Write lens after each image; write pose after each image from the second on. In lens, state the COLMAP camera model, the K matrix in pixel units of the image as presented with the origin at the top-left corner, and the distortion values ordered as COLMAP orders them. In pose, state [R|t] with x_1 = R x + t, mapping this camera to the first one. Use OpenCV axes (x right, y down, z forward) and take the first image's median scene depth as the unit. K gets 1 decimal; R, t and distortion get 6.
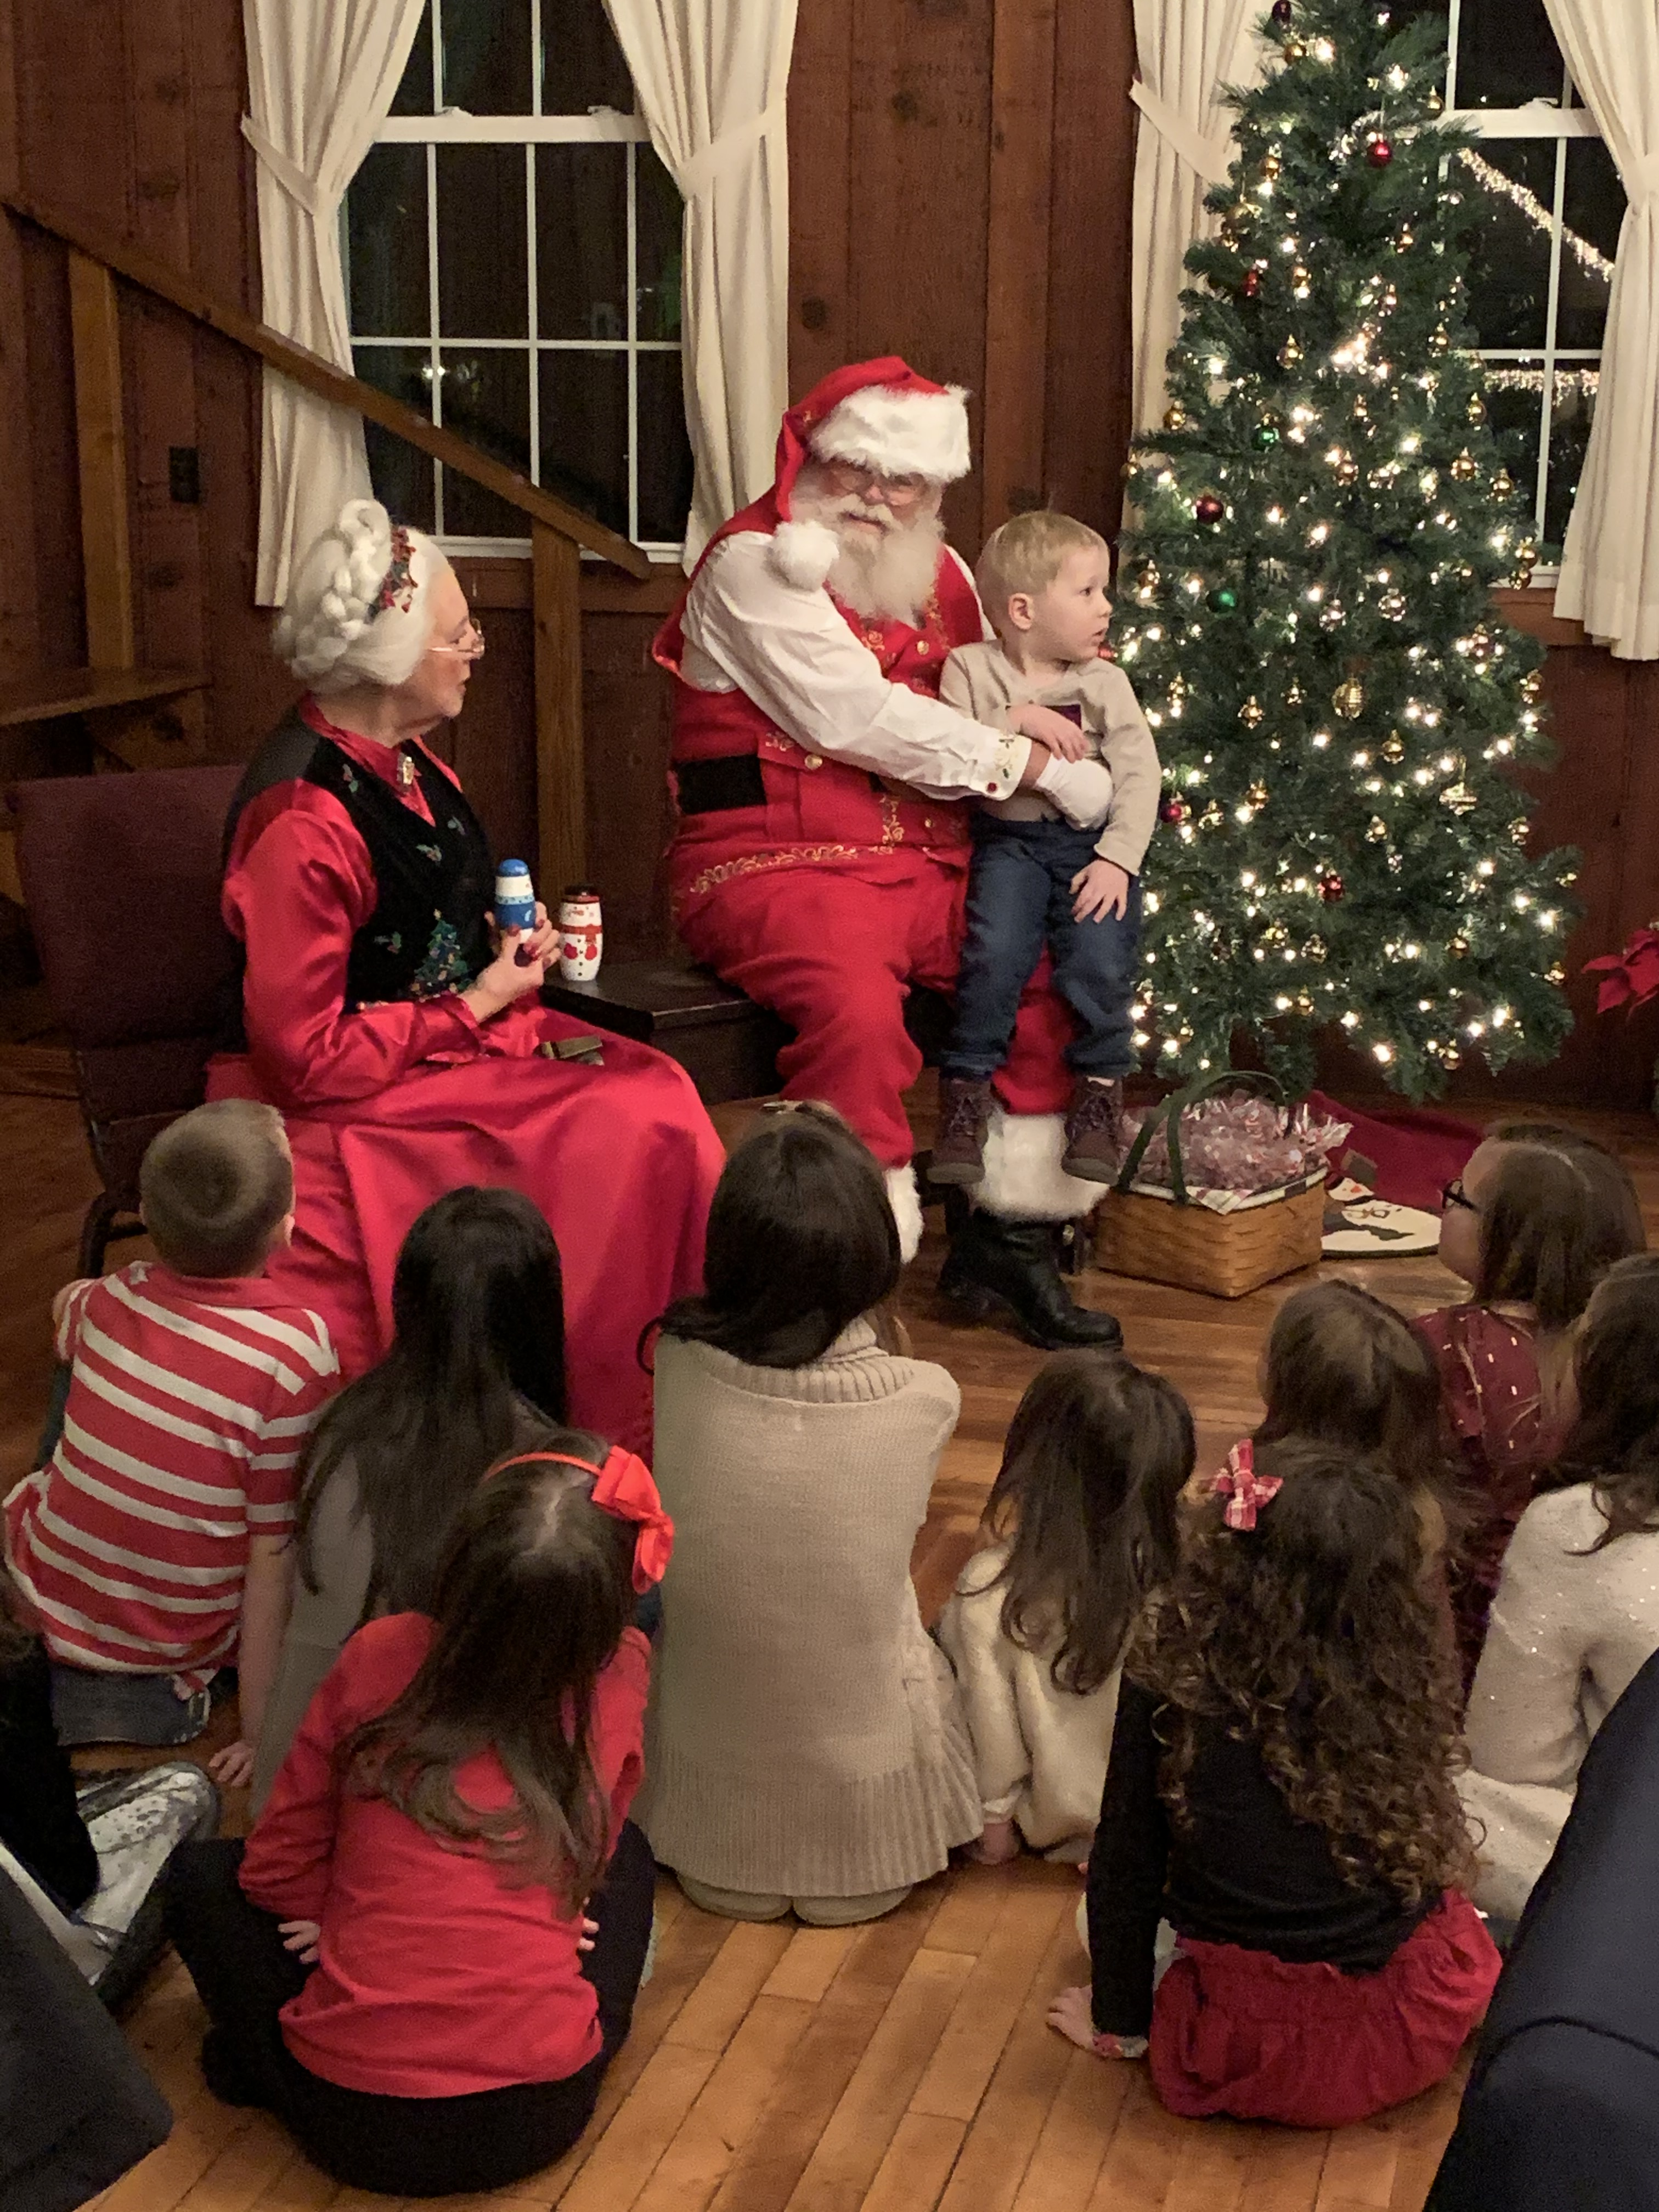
lens RADIAL K [[3290.5, 0, 911.2], [0, 3290.5, 1105.2], [0, 0, 1]] dist [0.394860, -1.685845]
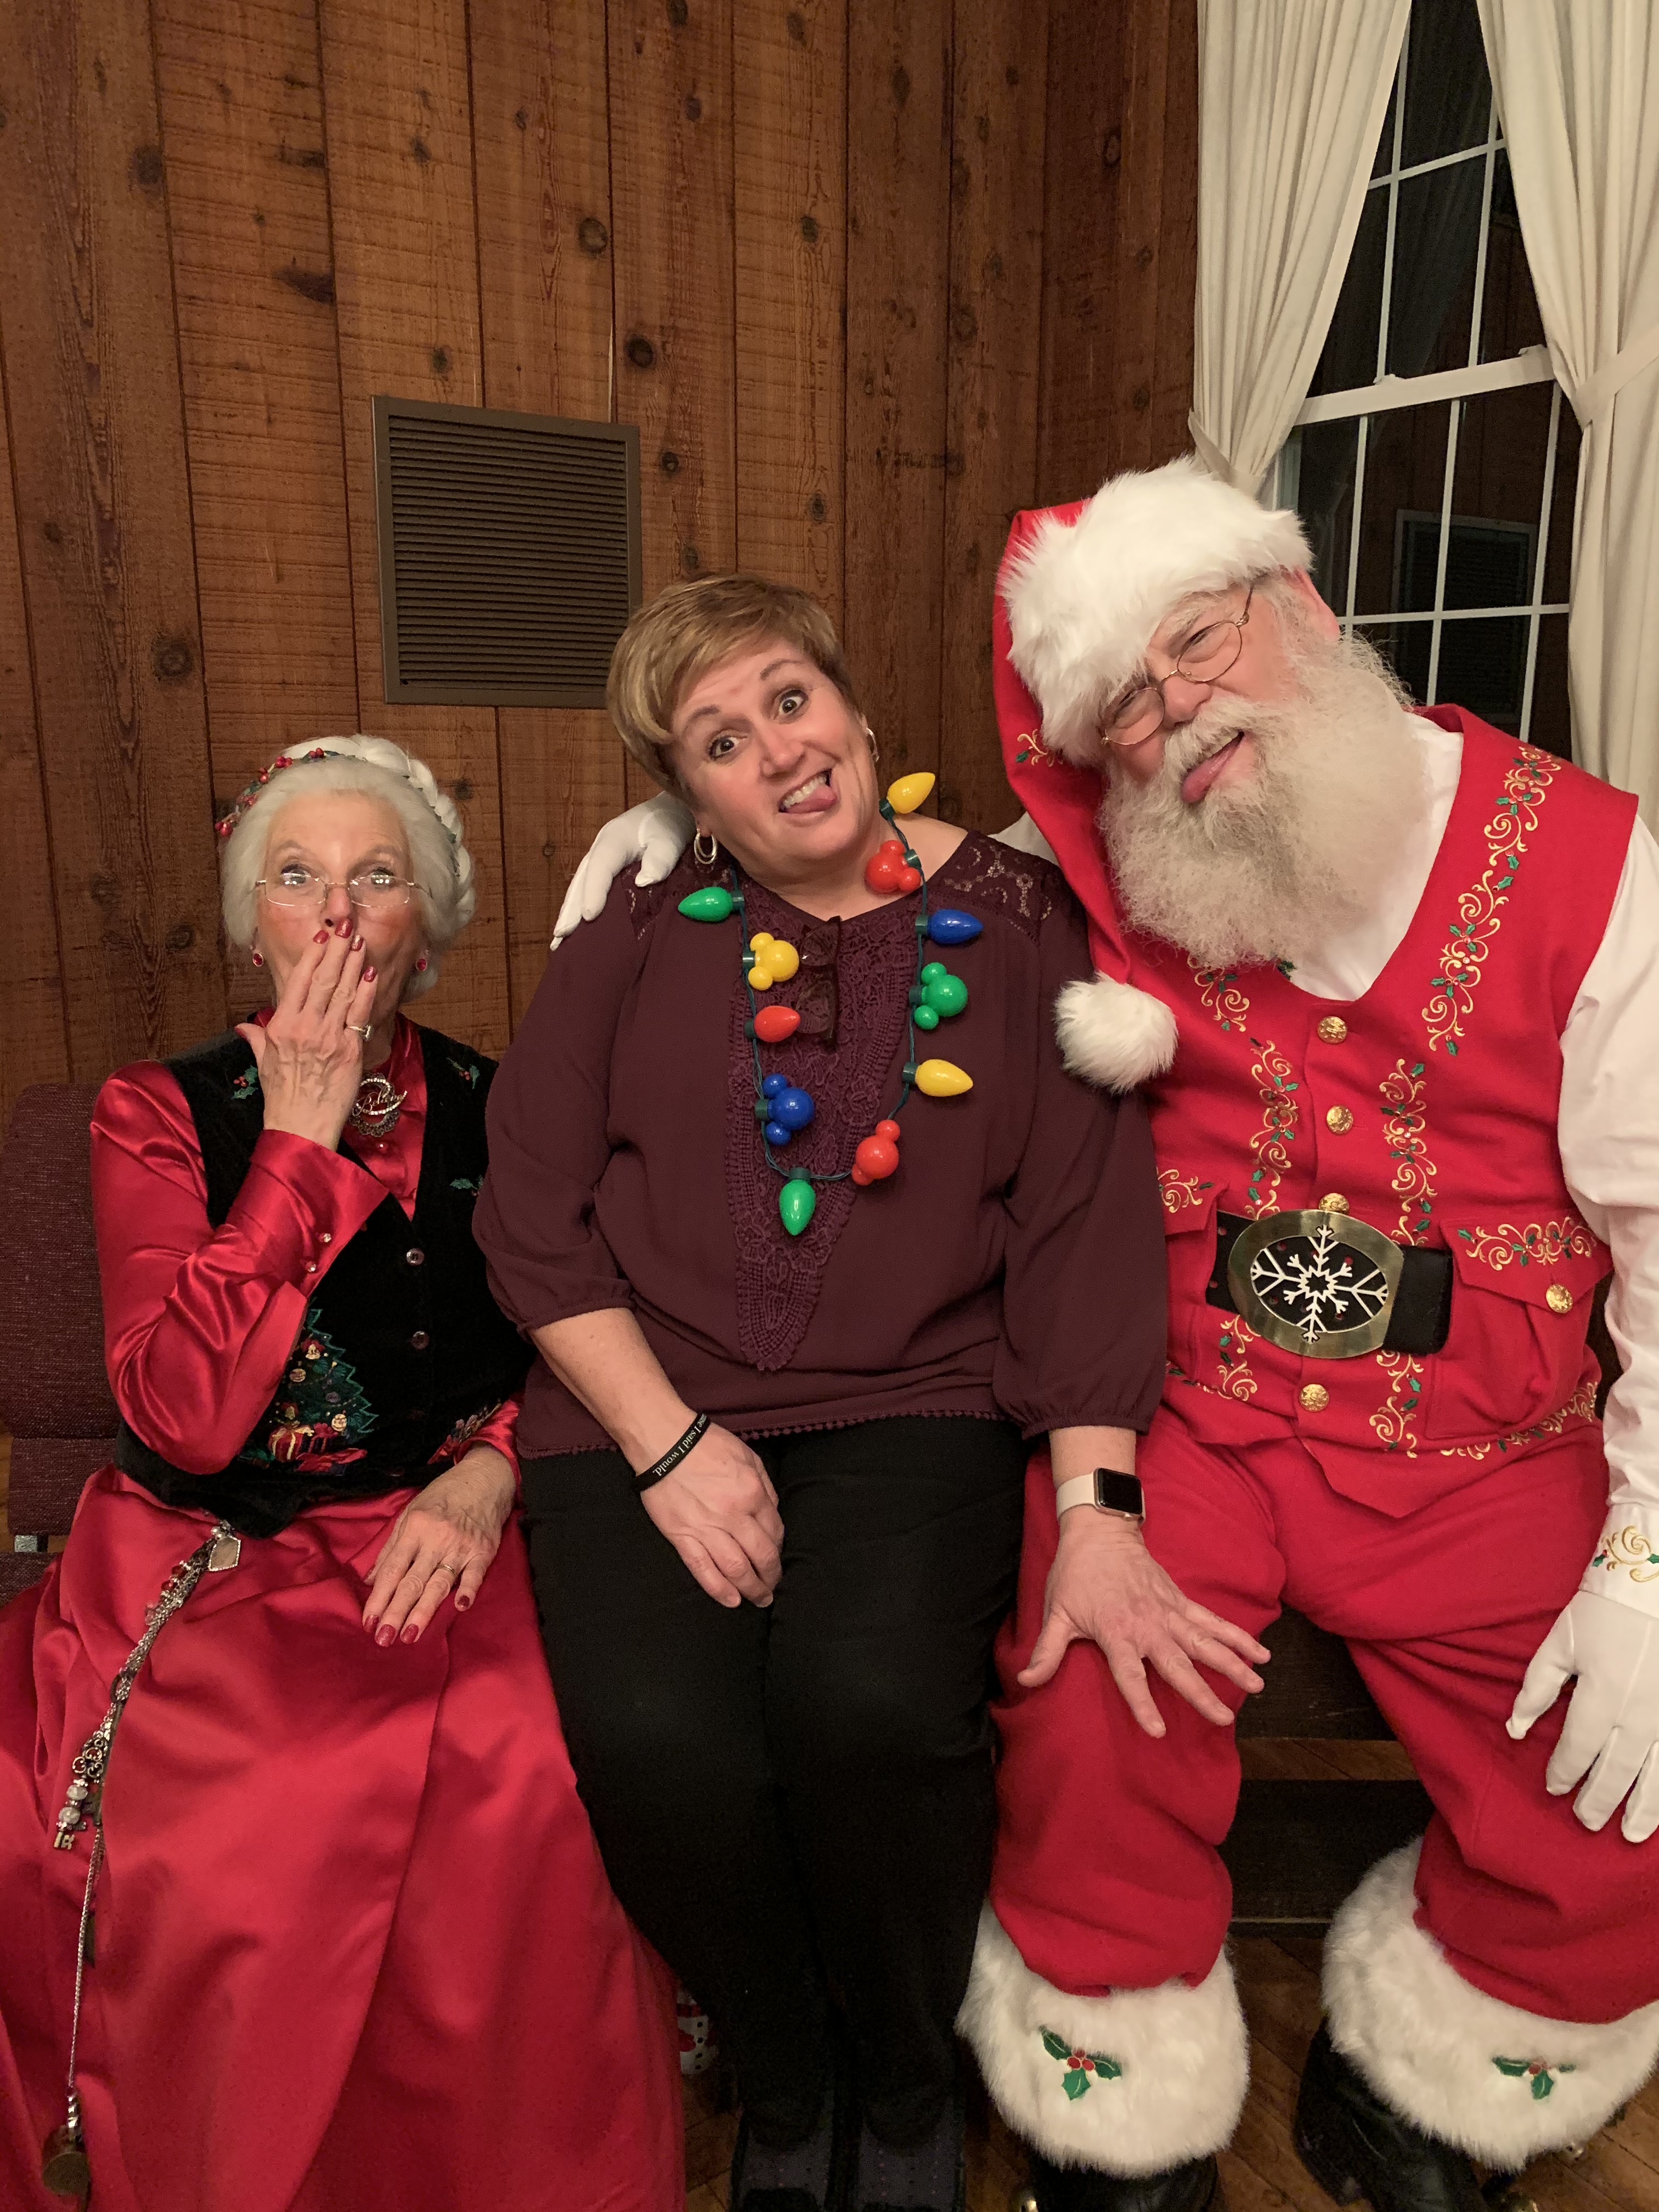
lens RADIAL K [[1706.2, 0, 866.6], [0, 1706.2, 1090.9], [0, 0, 1]] dist [0.047089, -0.041949]
pose [[0.751926, 0.126790, -0.646940, 0.117493], [-0.134135, 0.990228, 0.038166, -0.109639], [0.645457, 0.058079, 0.761585, 0.647841]]
